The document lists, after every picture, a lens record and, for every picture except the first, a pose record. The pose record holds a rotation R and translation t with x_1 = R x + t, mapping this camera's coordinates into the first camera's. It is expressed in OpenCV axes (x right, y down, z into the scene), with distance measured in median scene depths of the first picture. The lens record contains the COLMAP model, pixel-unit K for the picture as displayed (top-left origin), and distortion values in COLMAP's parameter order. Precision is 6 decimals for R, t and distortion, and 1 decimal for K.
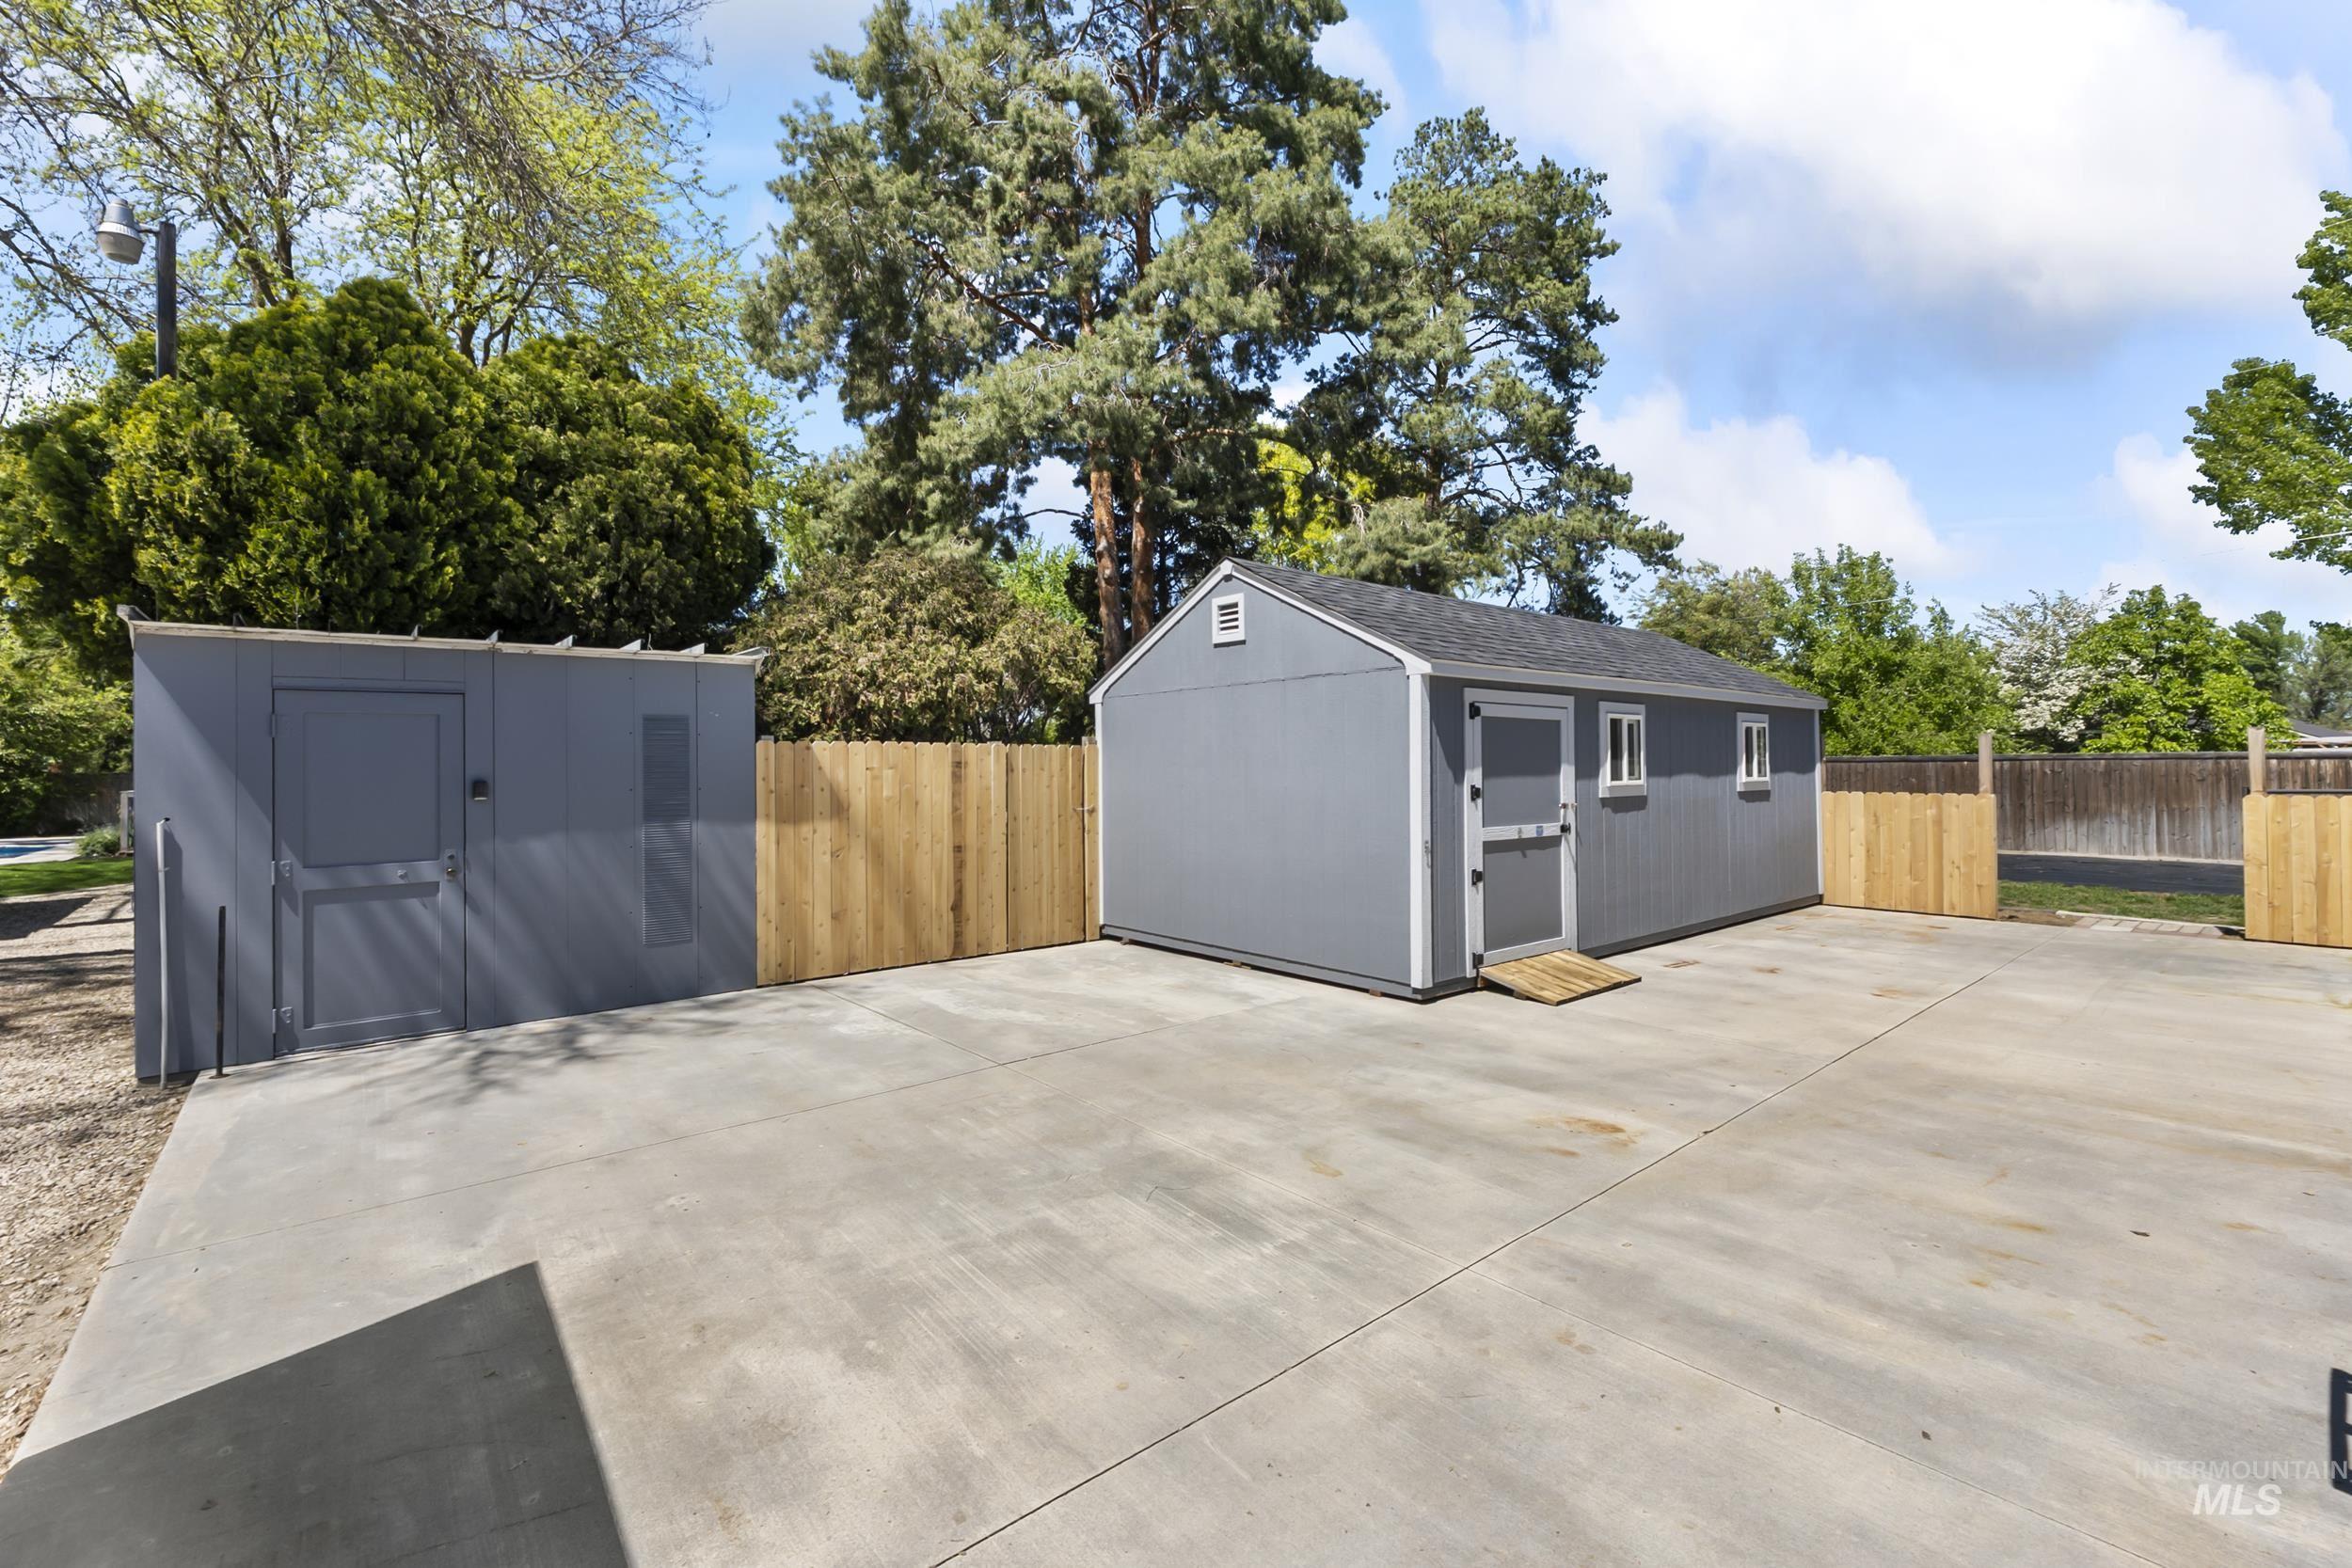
lens RADIAL K [[1005.8, 0, 1124.7], [0, 1005.8, 767.5], [0, 0, 1]] dist [0.019081, 0.000034]
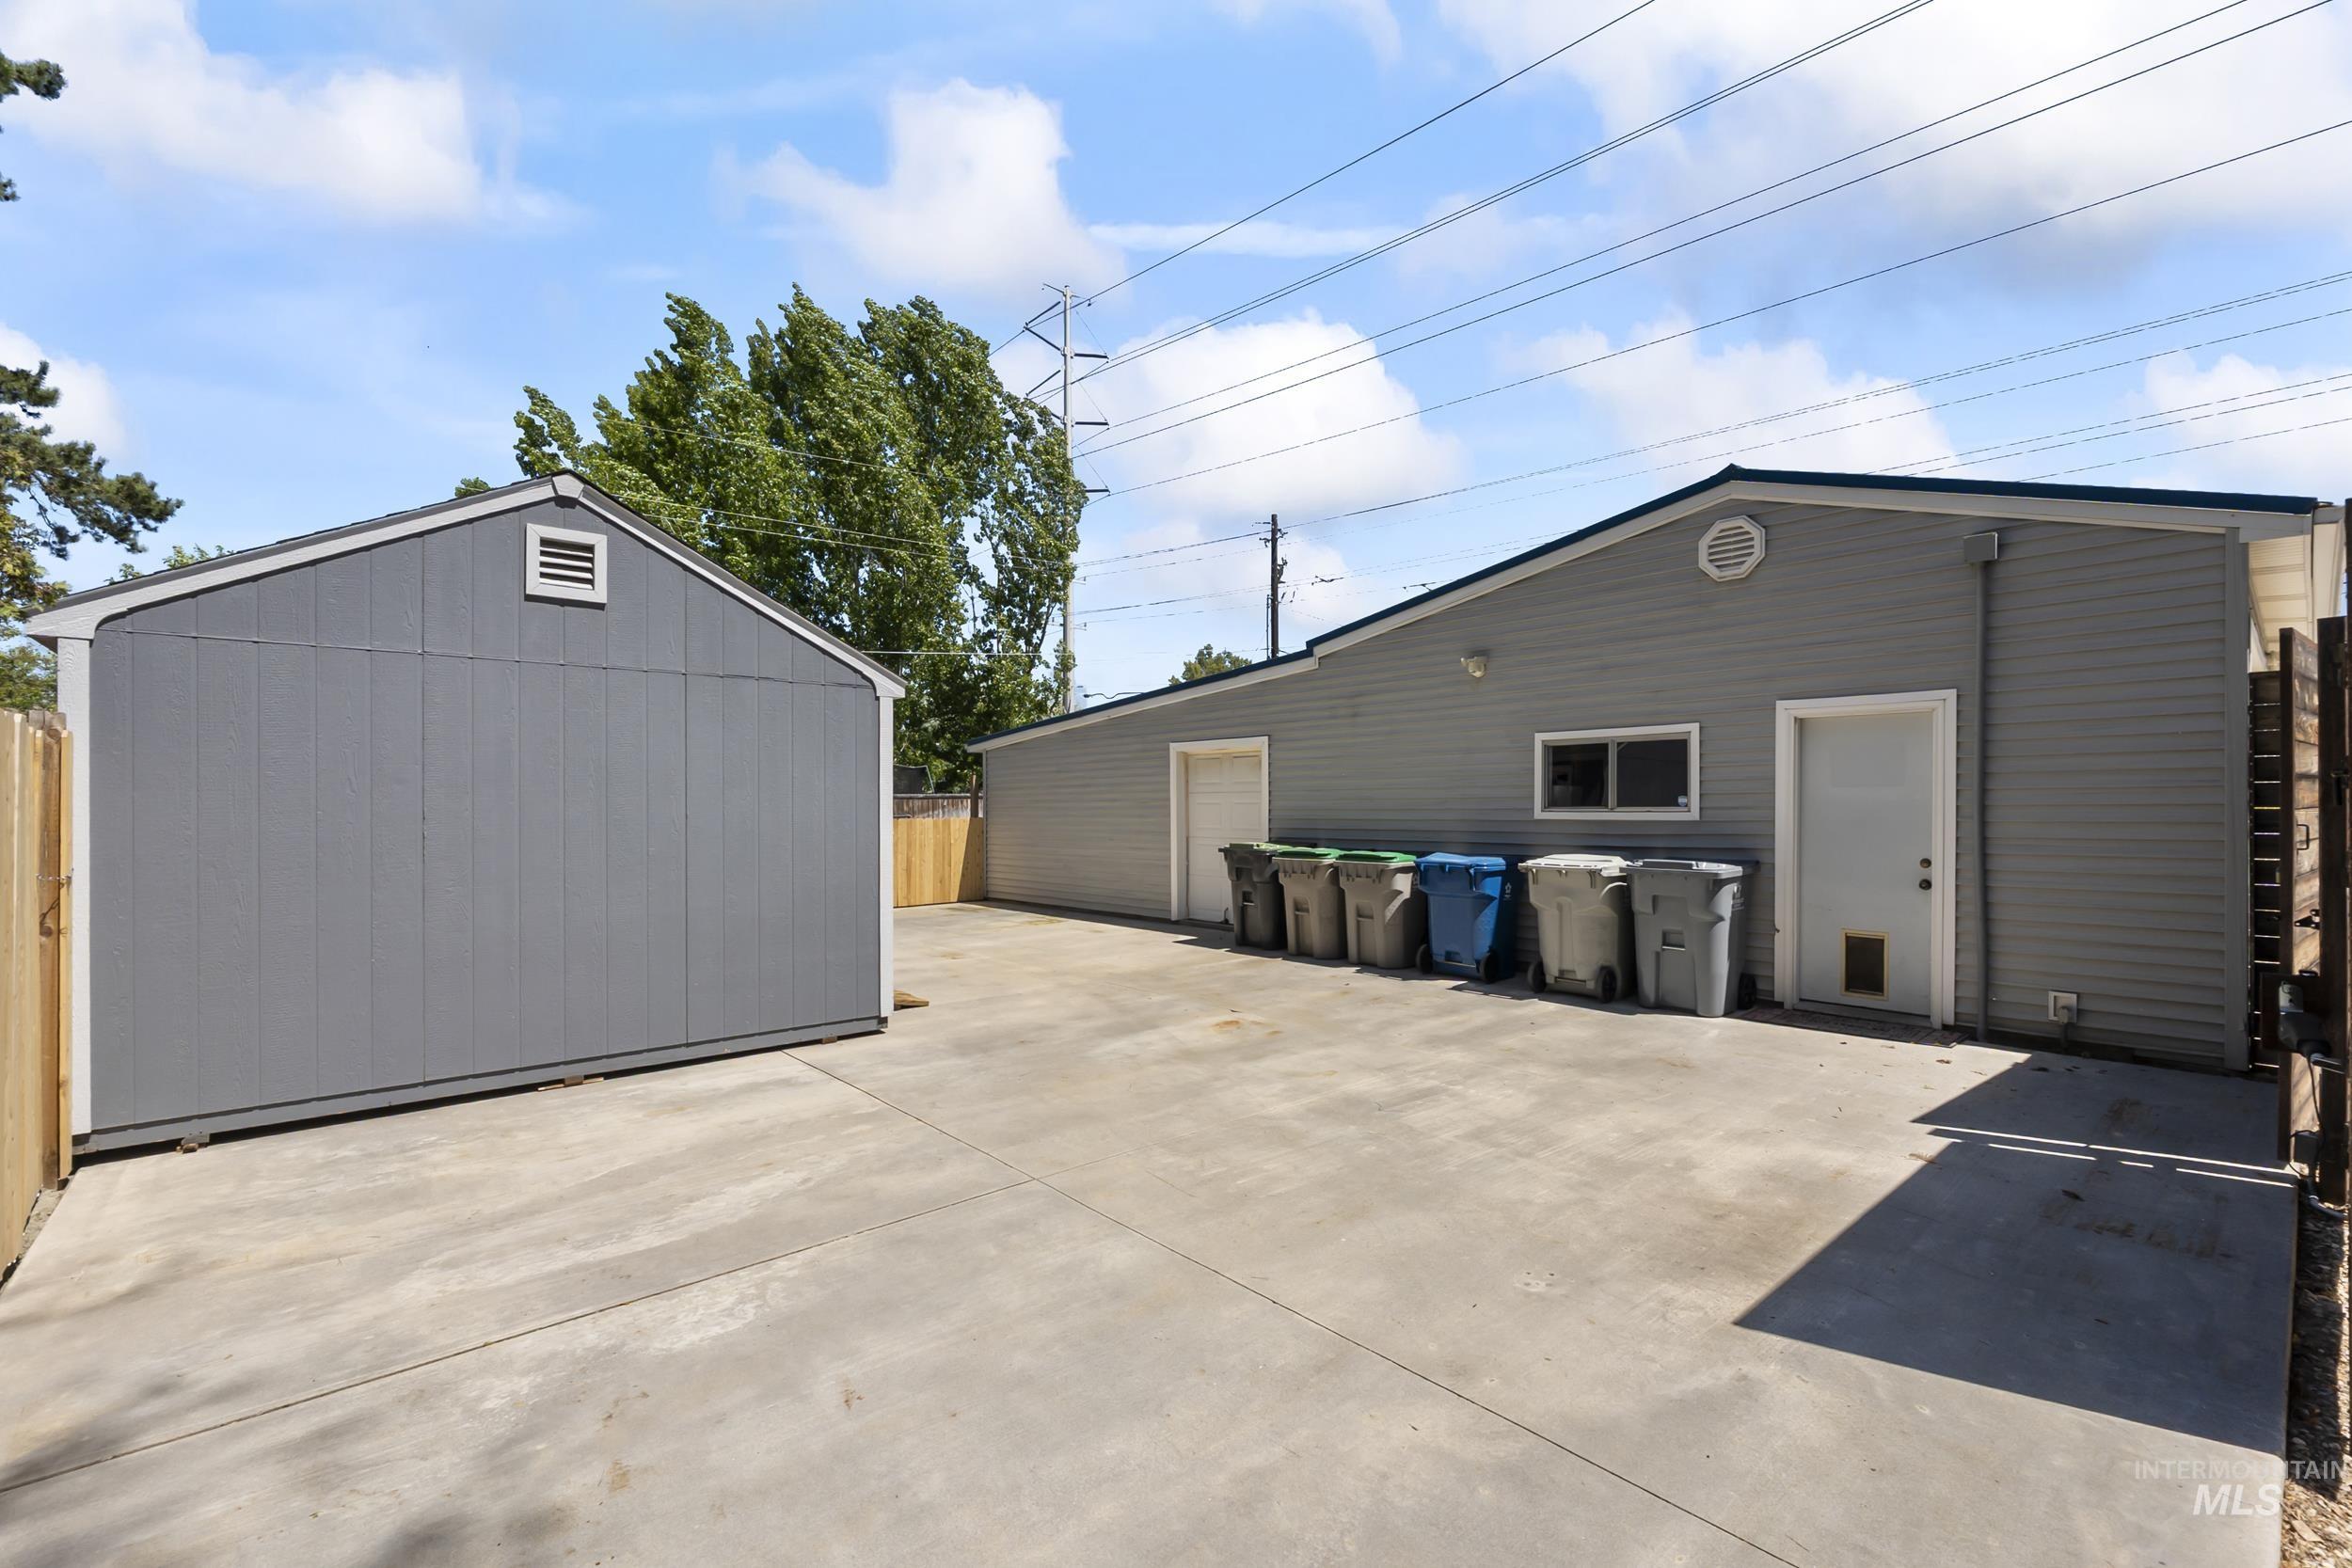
lens RADIAL K [[1046.1, 0, 1169.7], [0, 1046.1, 798.5], [0, 0, 1]] dist [0.011467, 0.000314]
pose [[-0.082018, 0.020078, 0.996429, -1.333047], [-0.001387, 0.999794, -0.020260, 0.044209], [-0.996630, -0.003044, -0.081973, 1.419629]]
